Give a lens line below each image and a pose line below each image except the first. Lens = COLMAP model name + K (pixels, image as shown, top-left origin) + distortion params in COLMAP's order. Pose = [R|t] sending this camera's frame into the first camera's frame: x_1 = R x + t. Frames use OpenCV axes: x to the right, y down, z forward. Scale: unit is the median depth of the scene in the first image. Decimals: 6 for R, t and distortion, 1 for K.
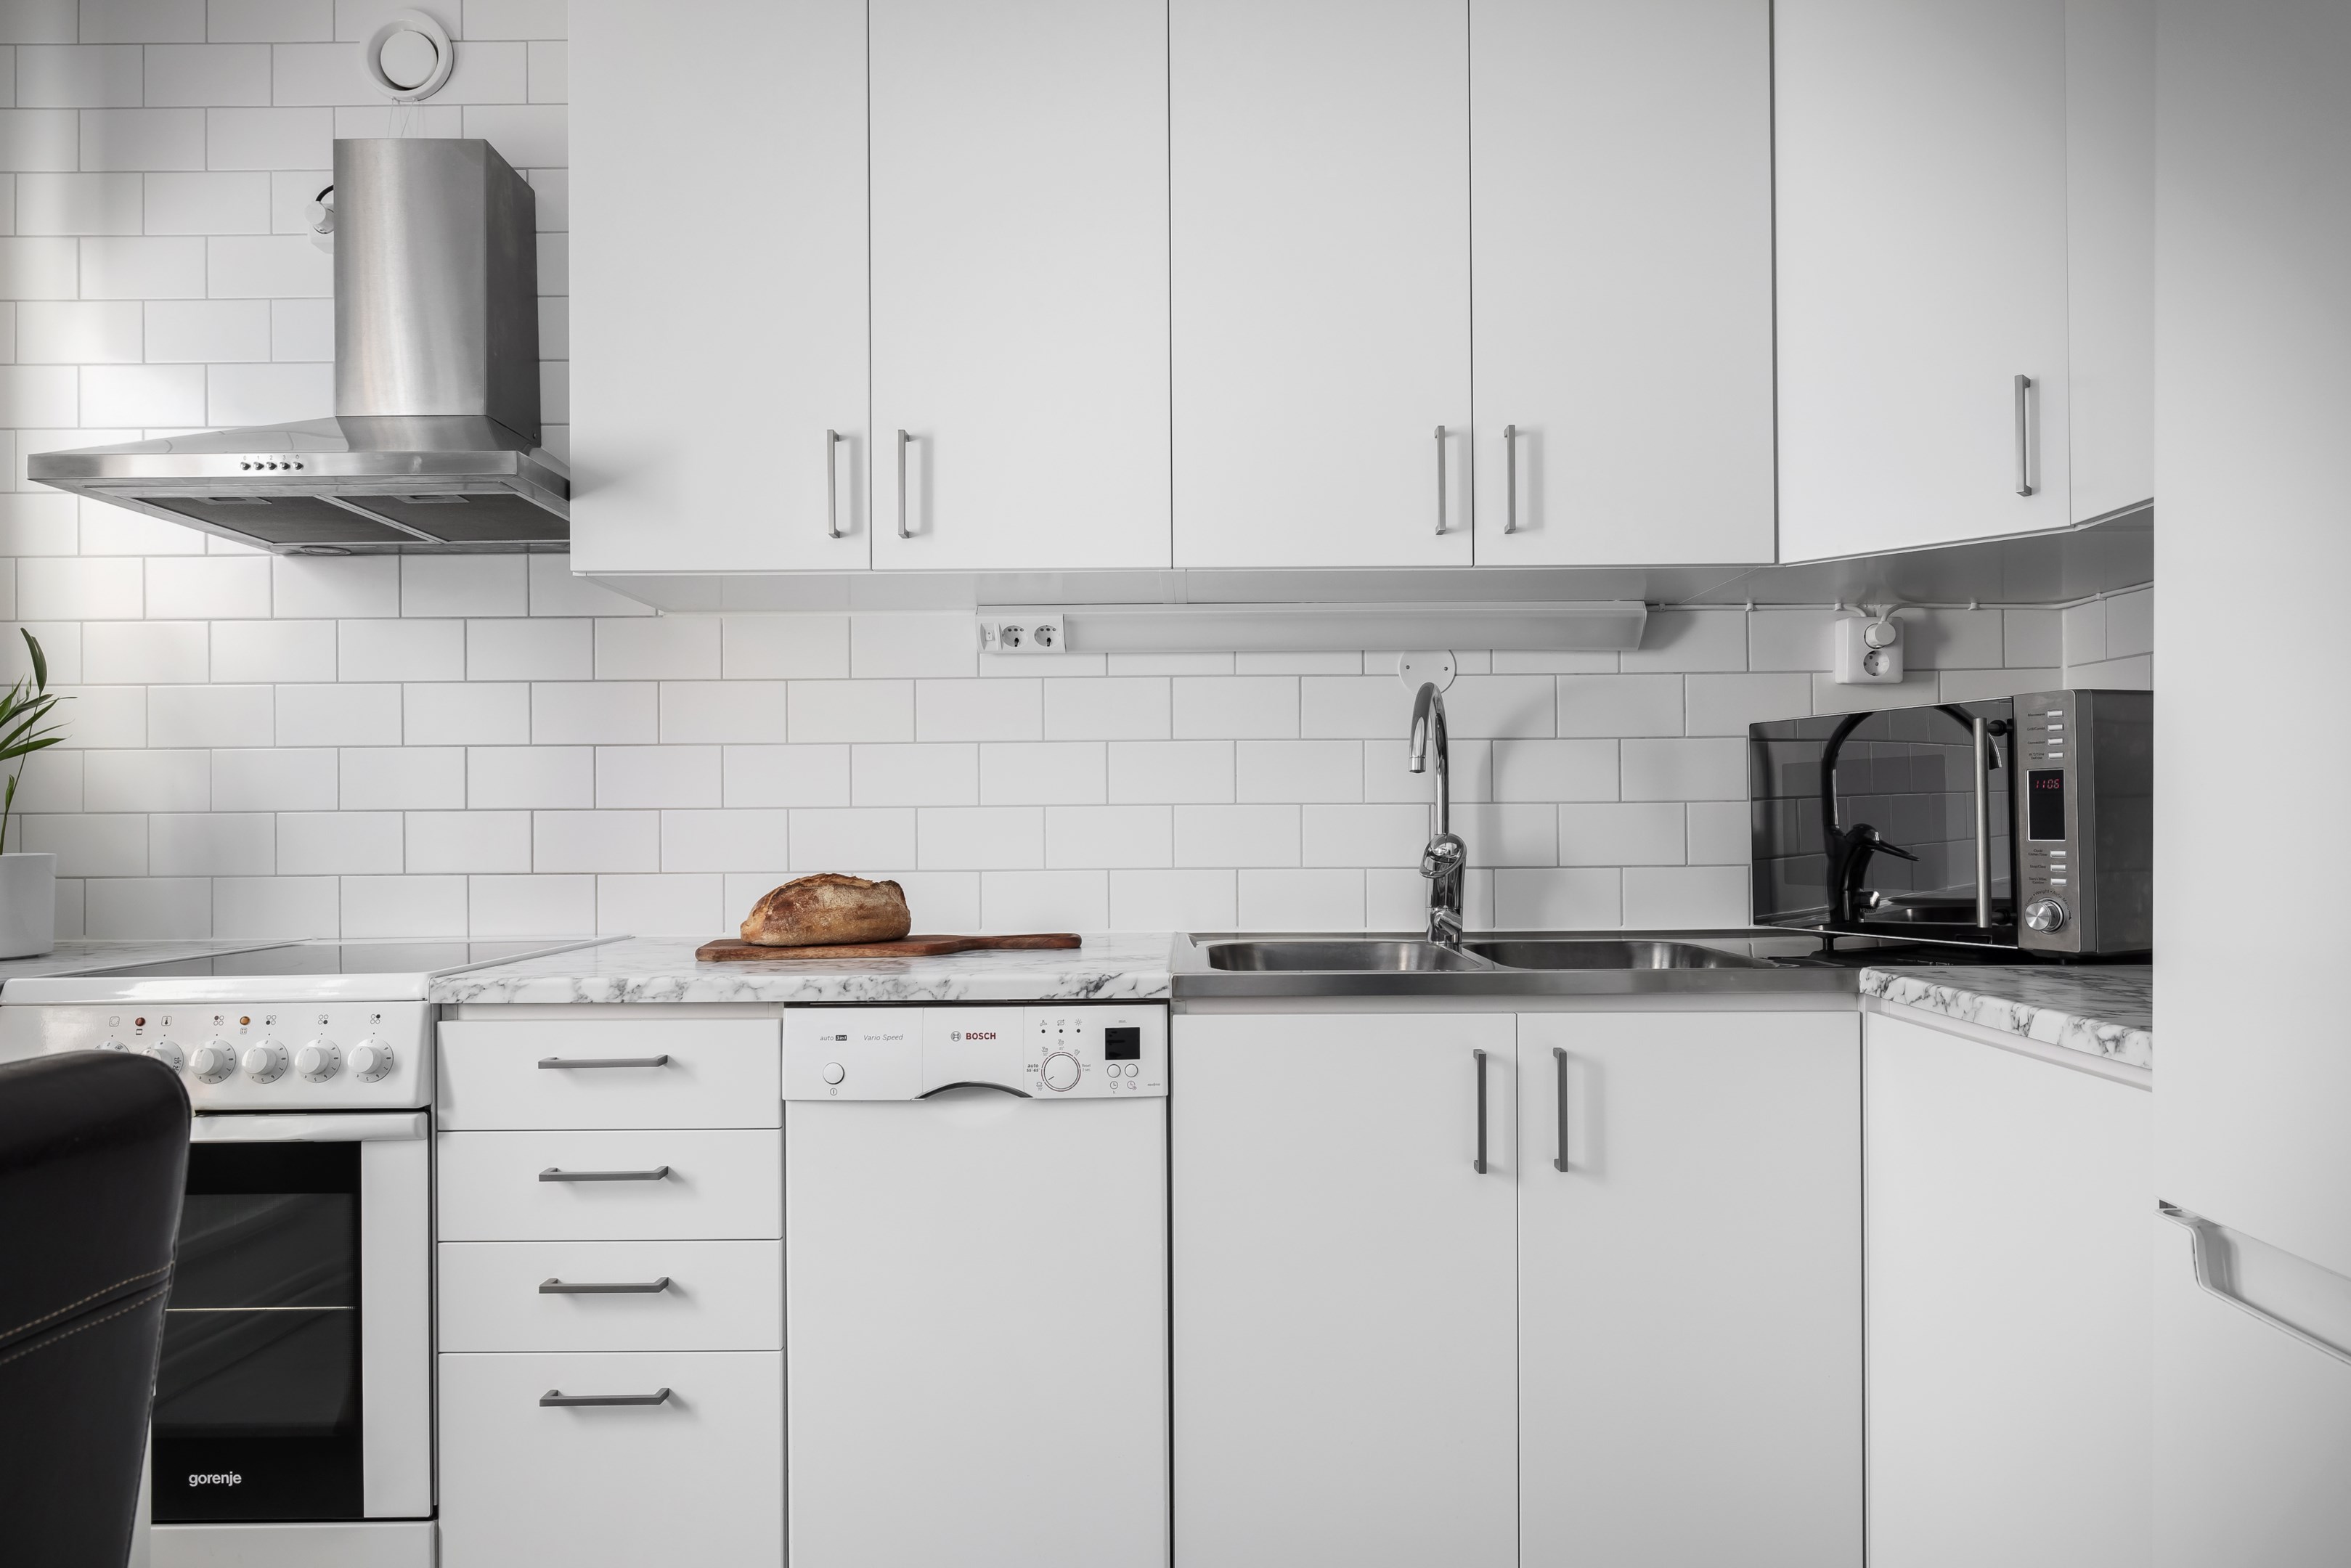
lens RADIAL K [[1426.6, 0, 1176.3], [0, 1426.6, 807.0], [0, 0, 1]] dist [0.000033, 0.000034]
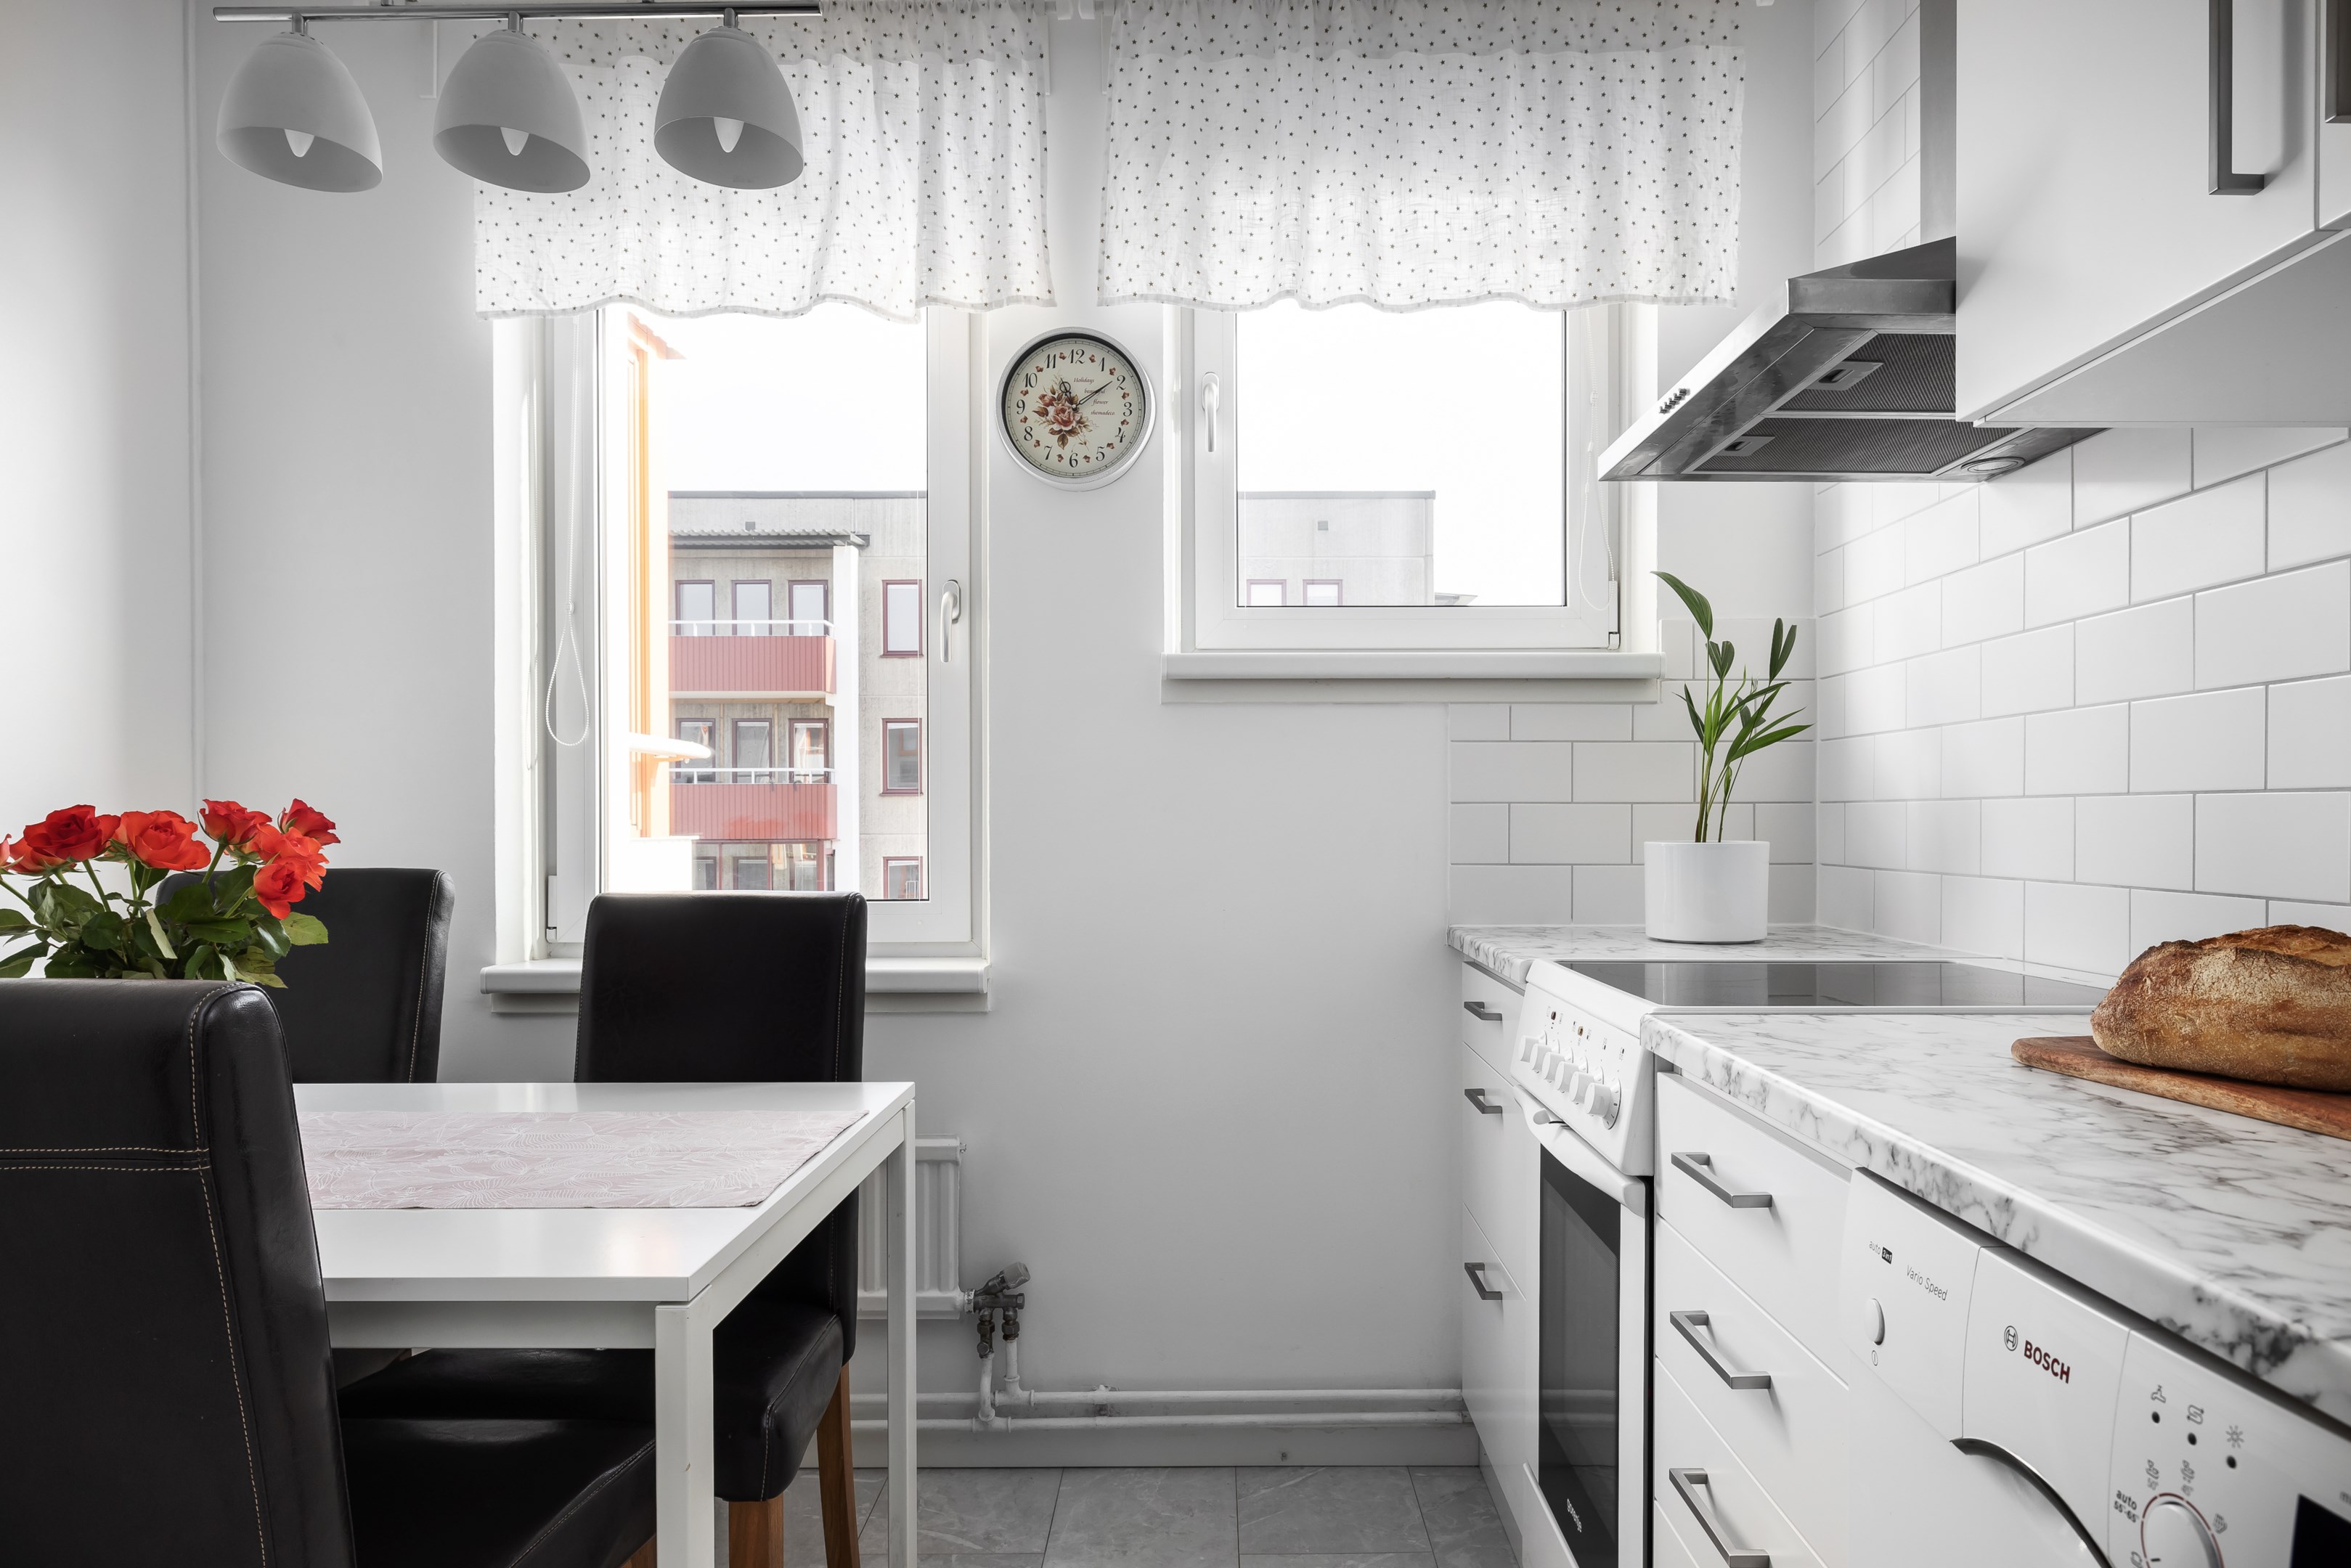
lens RADIAL K [[1424.1, 0, 1225.2], [0, 1424.1, 827.1], [0, 0, 1]] dist [-0.002010, -0.000589]
pose [[0.018303, 0.013490, -0.999741, 0.244008], [0.010615, 0.999850, 0.013686, 0.005472], [0.999776, -0.010863, 0.018157, 0.753372]]
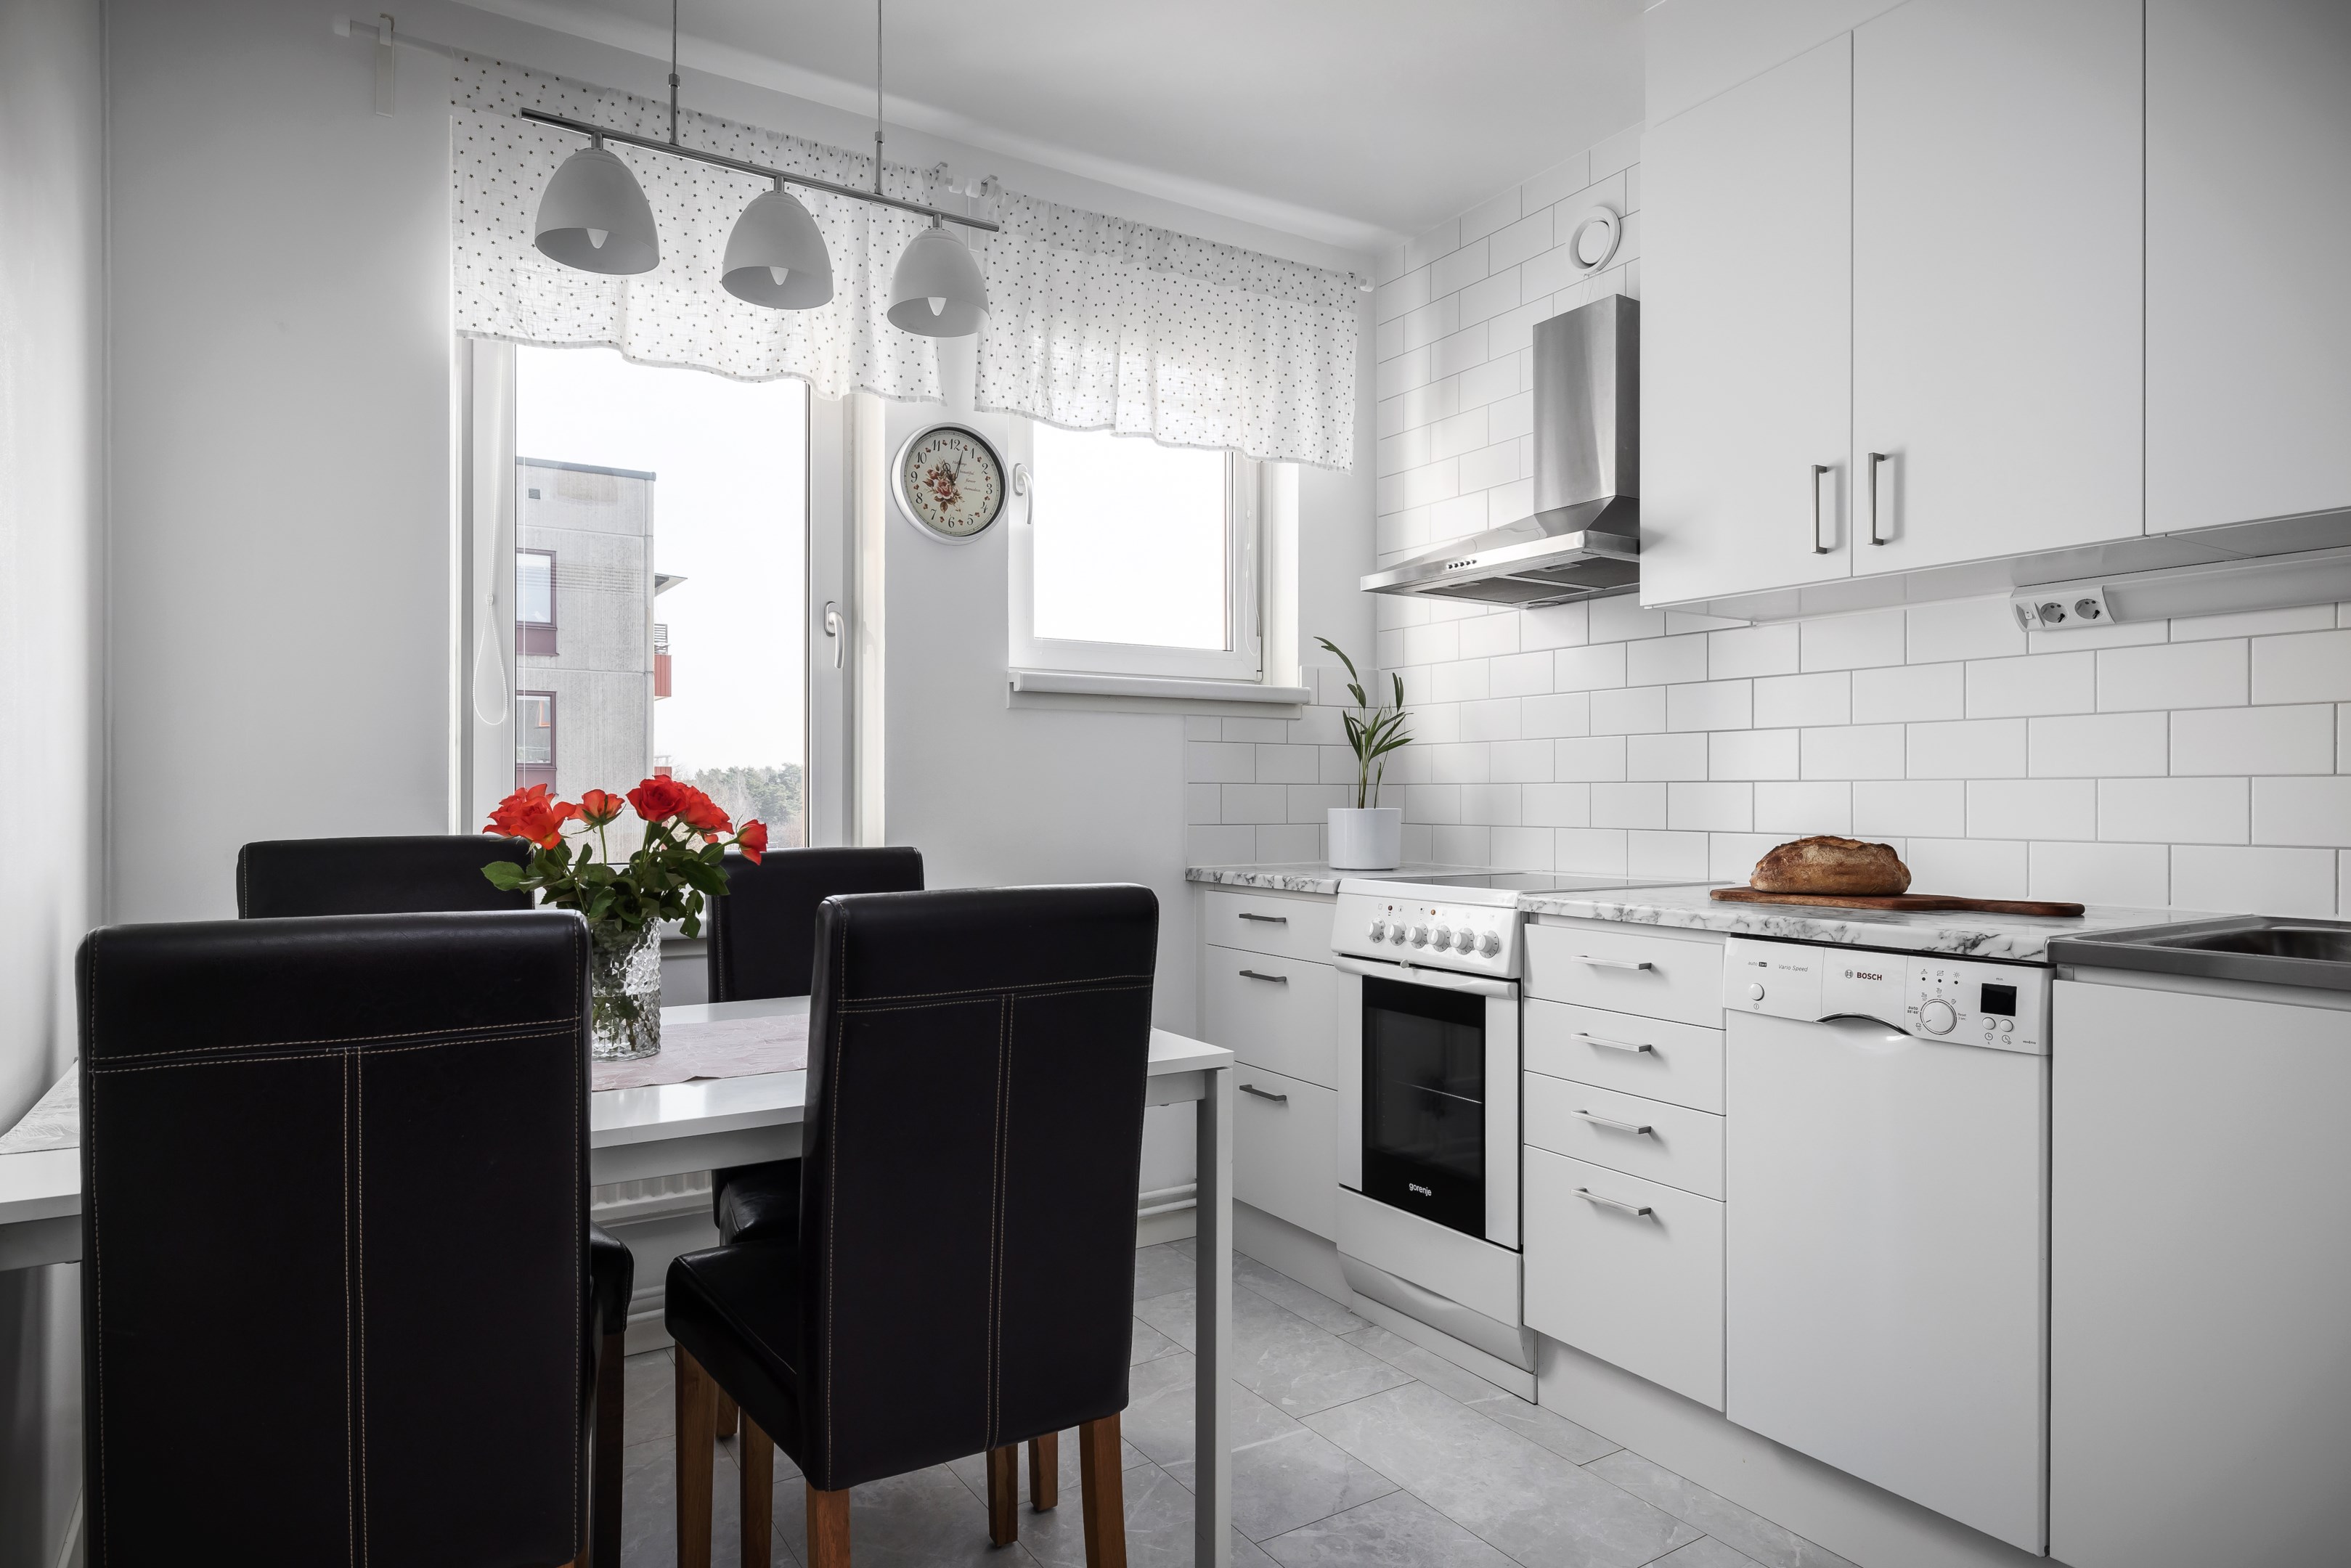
lens RADIAL K [[1331.1, 0, 1196.7], [0, 1331.1, 787.1], [0, 0, 1]] dist [0.005441, -0.000367]
pose [[0.550005, 0.003015, -0.835156, 0.461318], [0.002448, 0.999983, 0.005222, -0.001197], [0.835158, -0.004916, 0.549989, -0.056806]]
